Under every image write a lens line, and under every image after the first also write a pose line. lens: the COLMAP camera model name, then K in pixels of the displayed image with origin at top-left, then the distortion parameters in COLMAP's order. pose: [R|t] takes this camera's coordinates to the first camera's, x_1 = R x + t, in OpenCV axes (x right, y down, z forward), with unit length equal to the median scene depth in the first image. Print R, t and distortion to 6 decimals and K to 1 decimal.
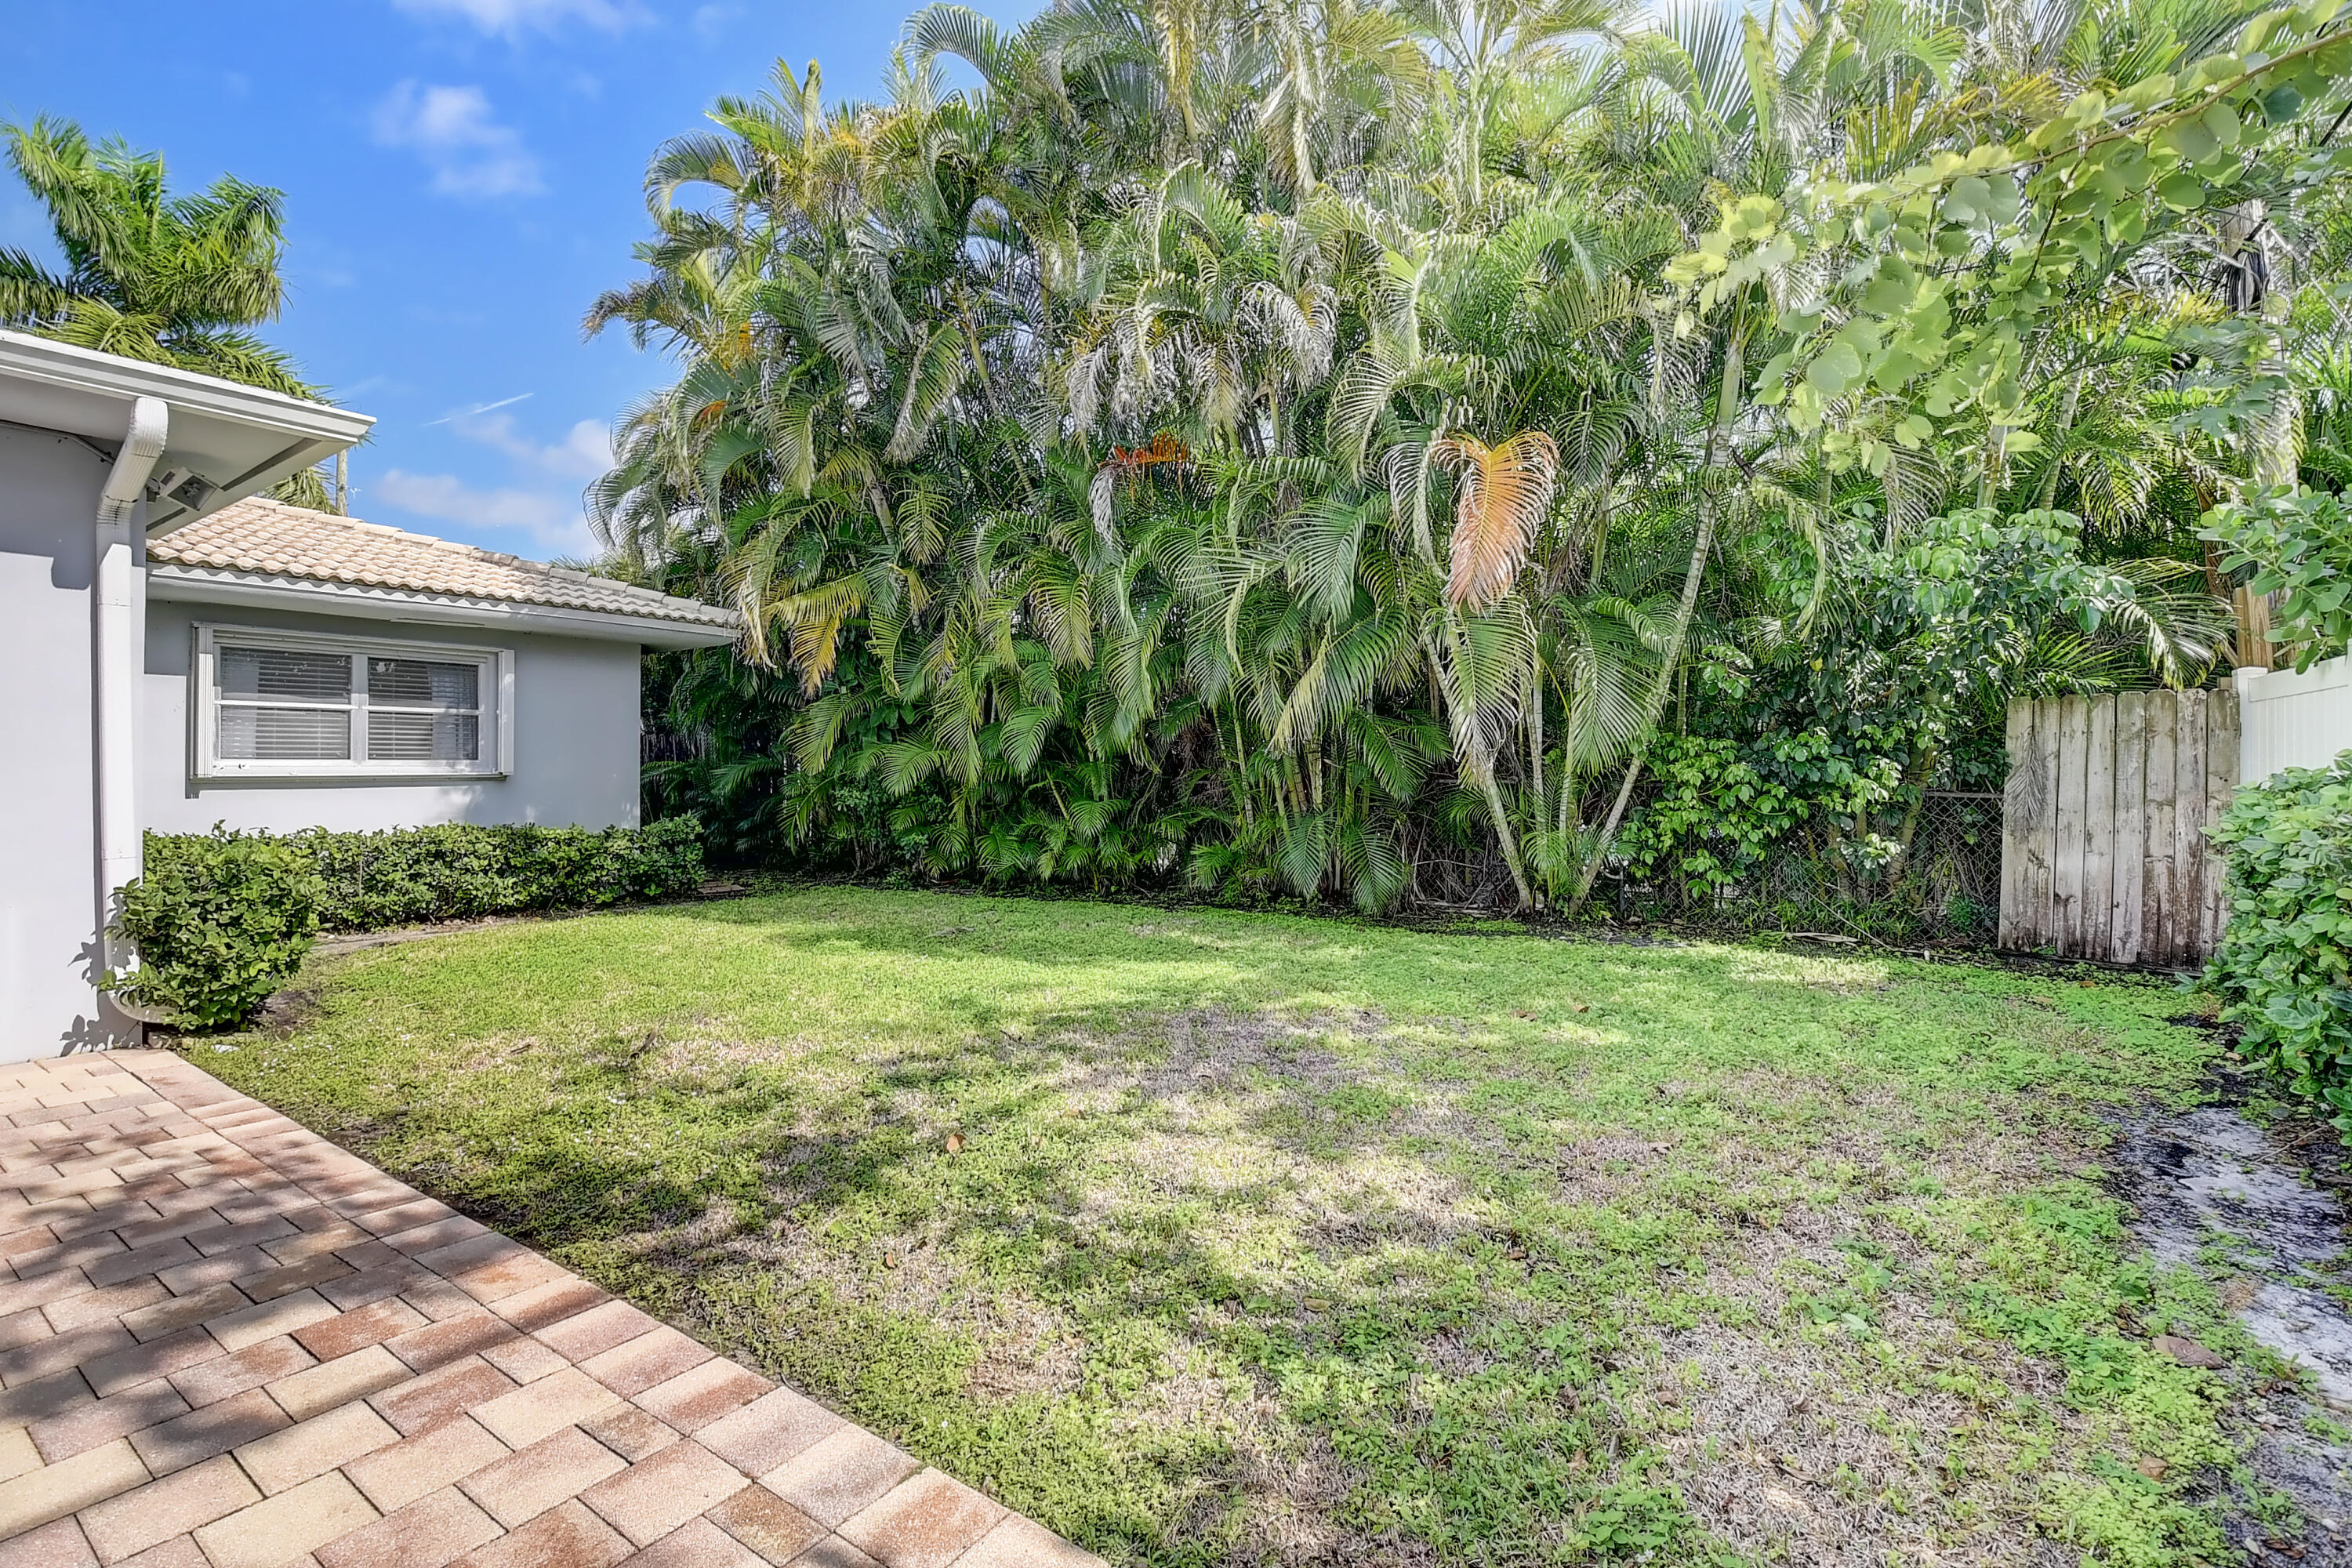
lens RADIAL K [[1002.7, 0, 1202.5], [0, 1002.7, 761.2], [0, 0, 1]] dist [0.001283, -0.010867]
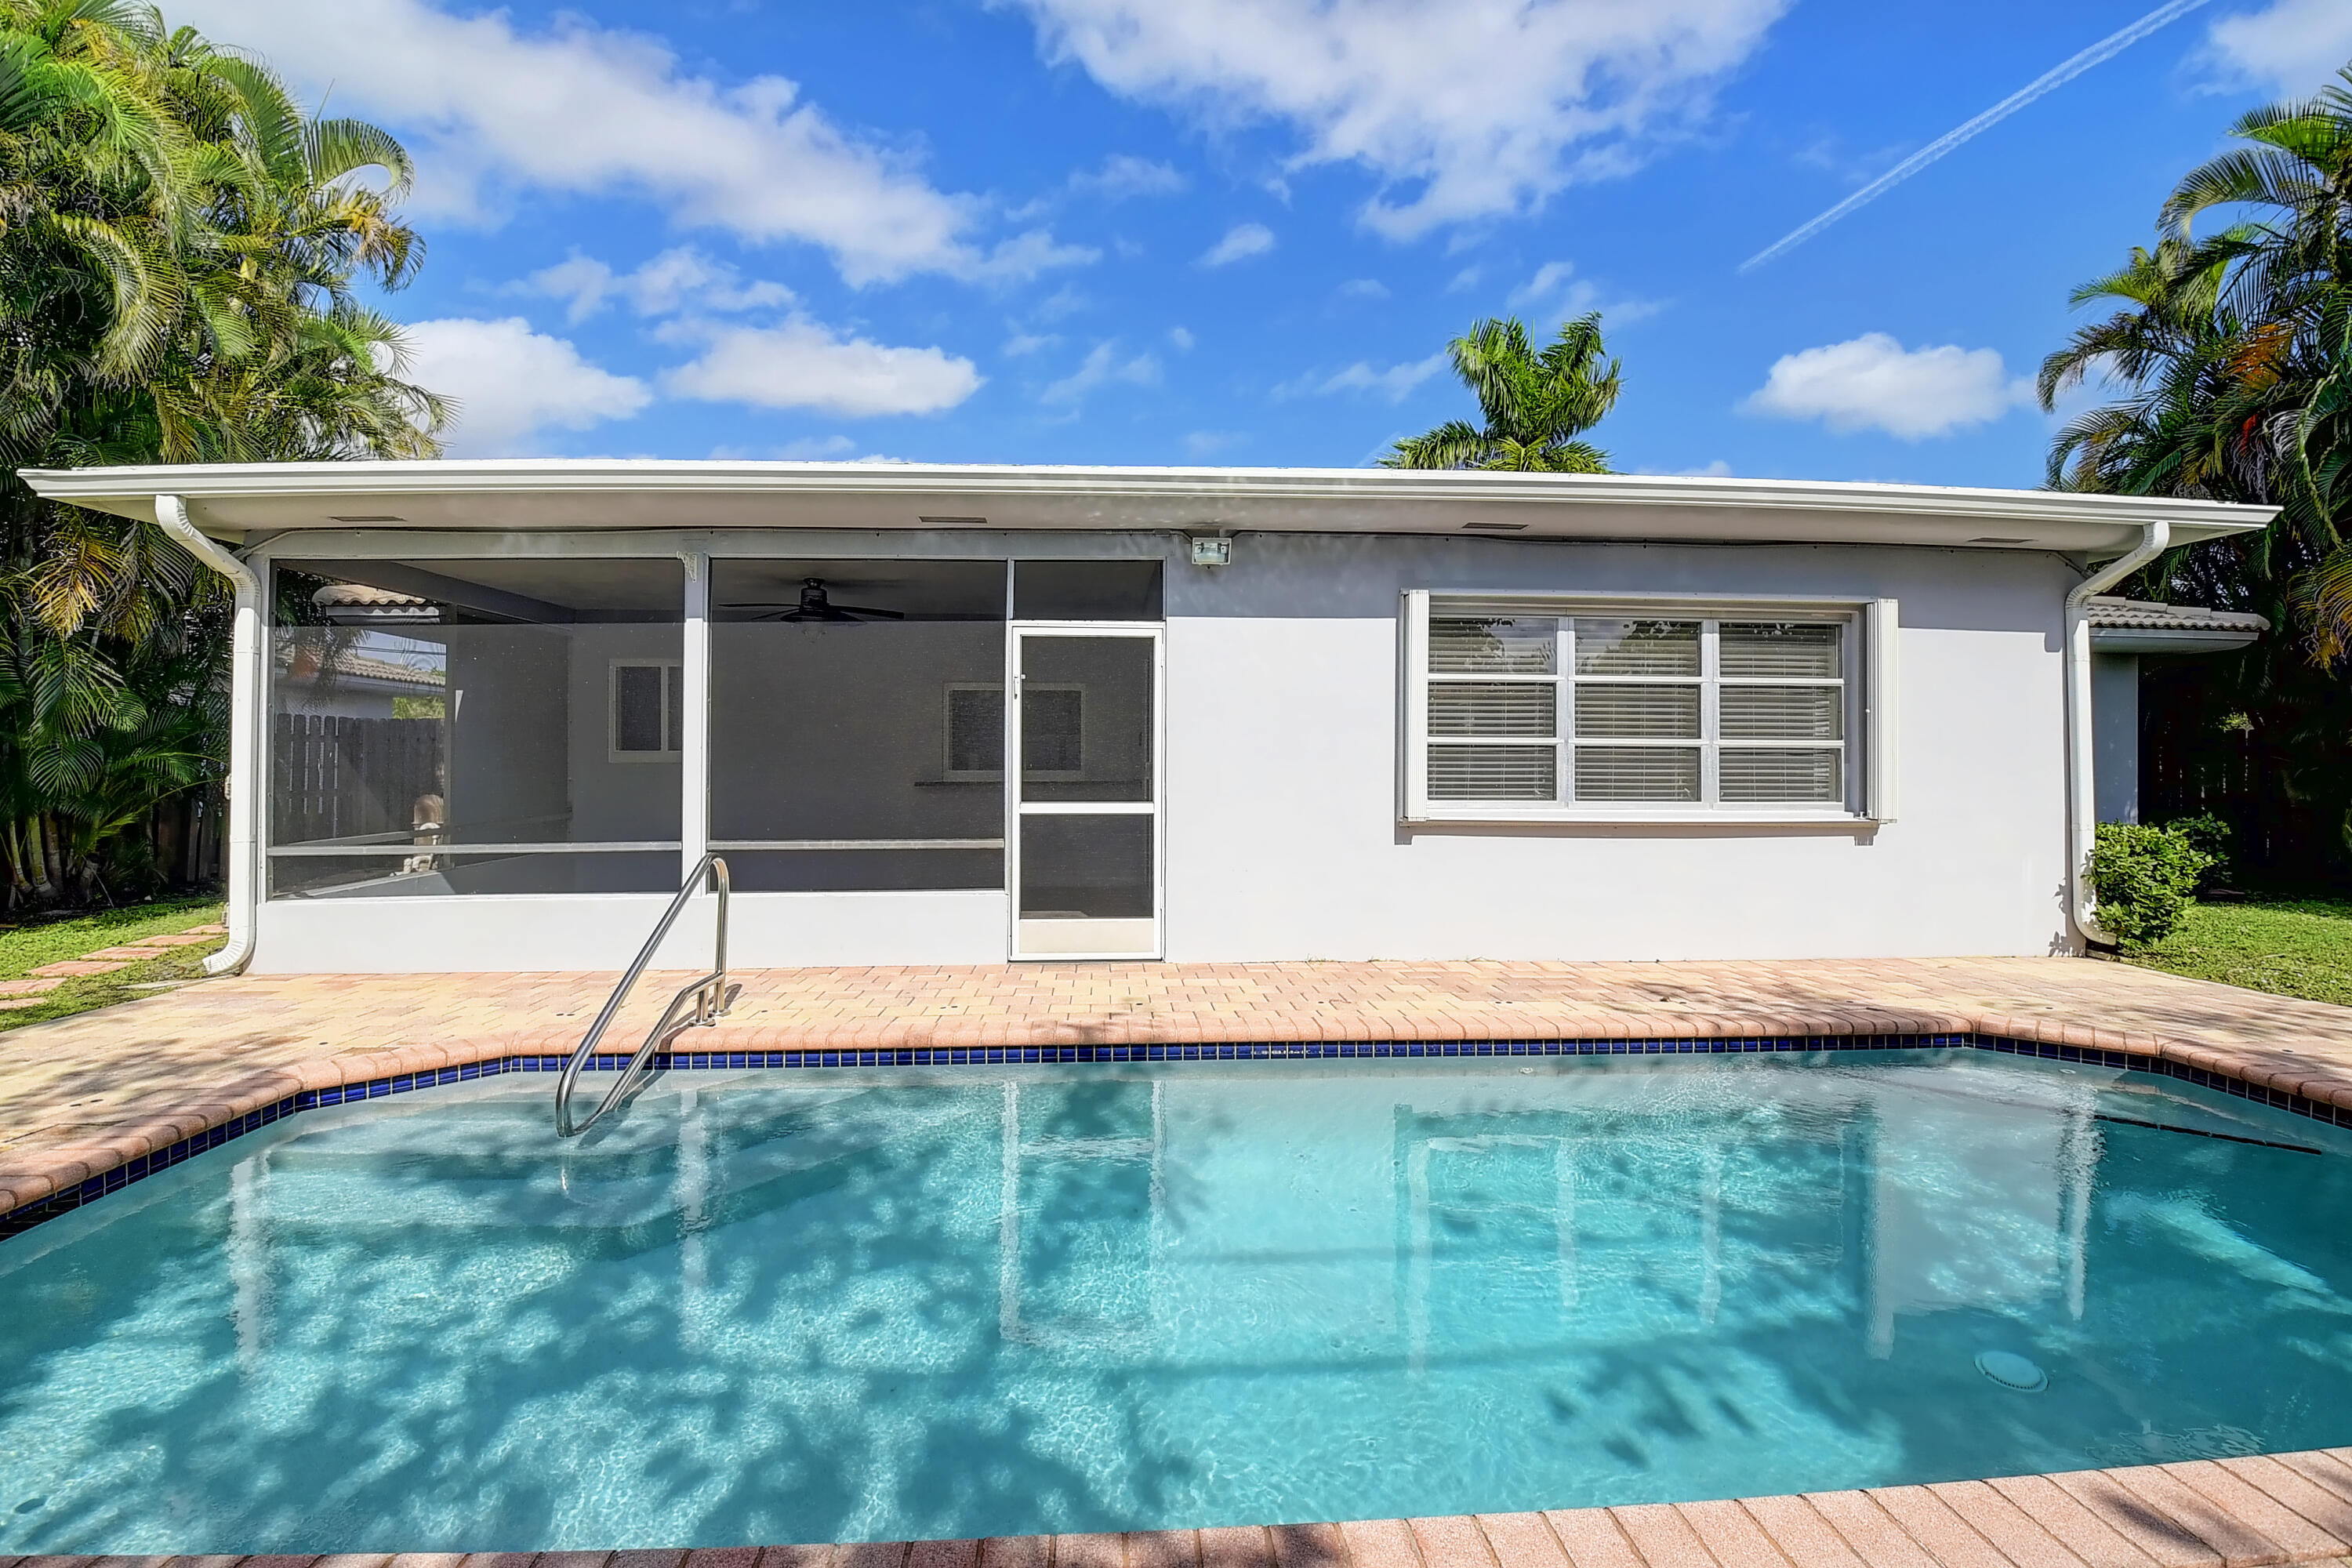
lens RADIAL K [[1042.9, 0, 1174.8], [0, 1042.9, 763.8], [0, 0, 1]] dist [0.000118, -0.013687]
pose [[0.598673, 0.003164, -0.800987, -0.516528], [-0.003944, 0.999992, 0.001002, 0.002271], [0.800984, 0.002560, 0.598681, -0.801437]]
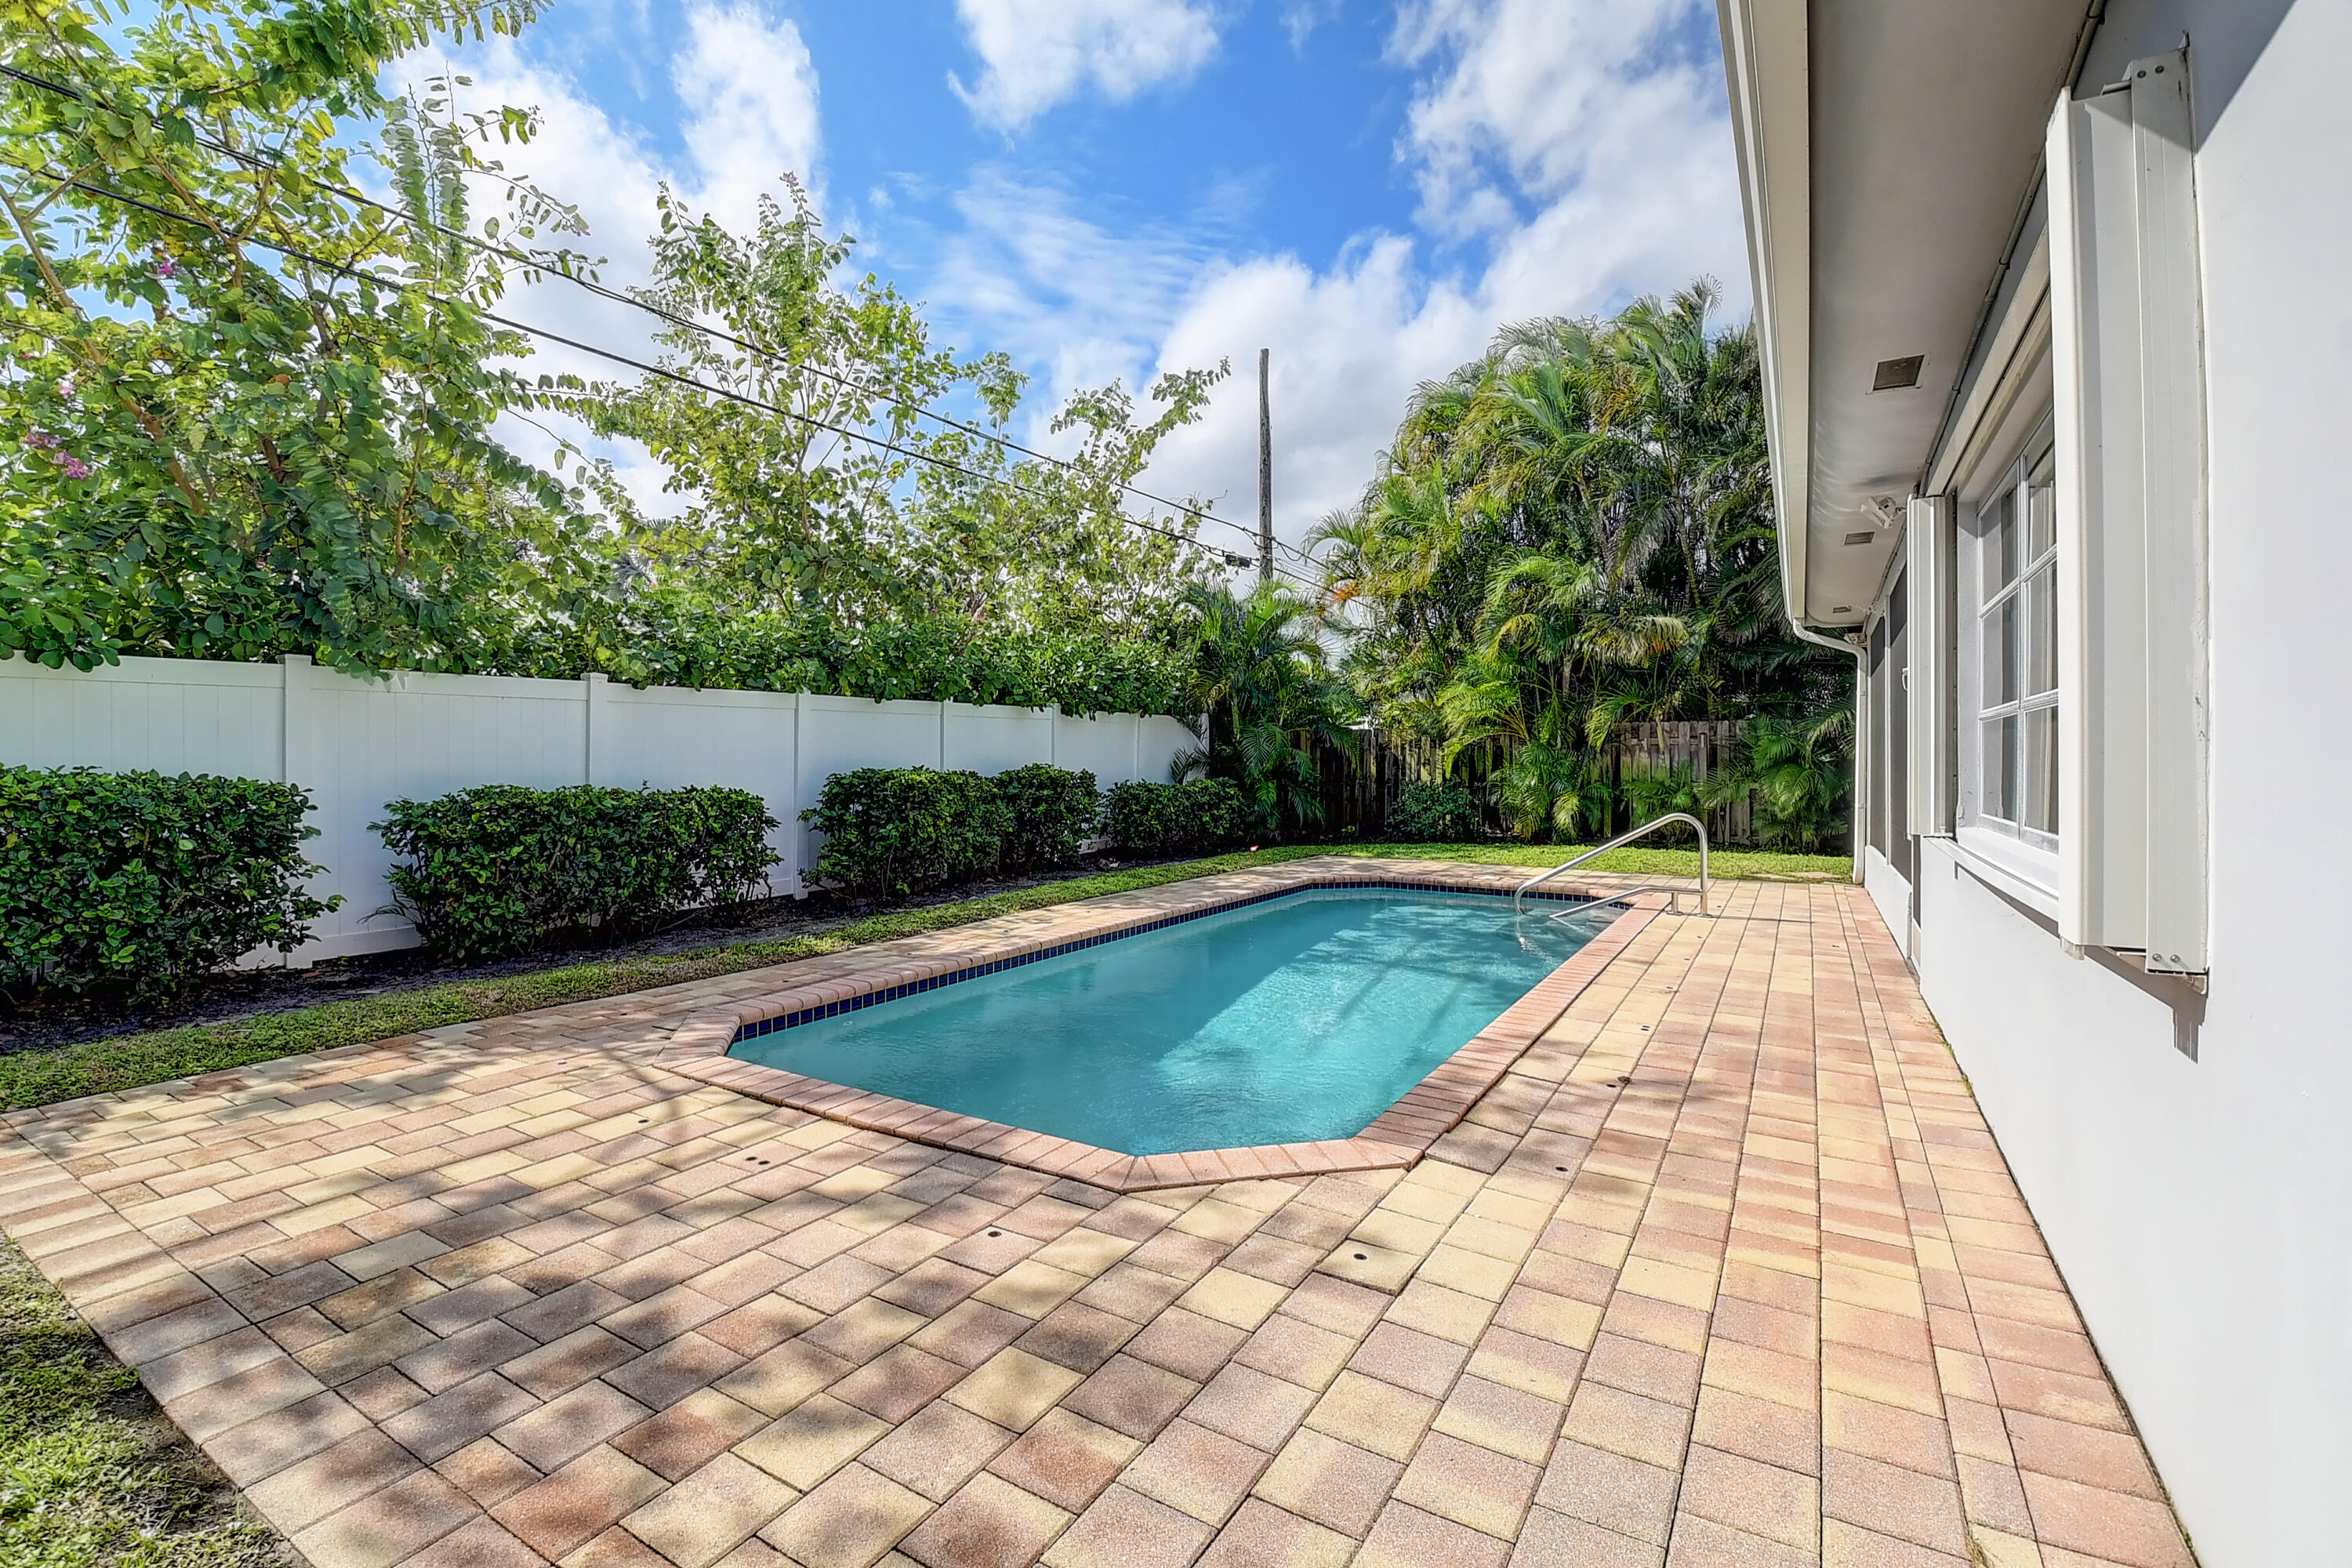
lens RADIAL K [[1038.8, 0, 1182.0], [0, 1038.8, 745.3], [0, 0, 1]] dist [-0.002140, -0.000248]
pose [[-0.999219, -0.003193, -0.039382, -0.703480], [-0.002733, 0.999927, -0.011736, 0.001674], [0.039417, -0.011619, -0.999155, 0.864688]]
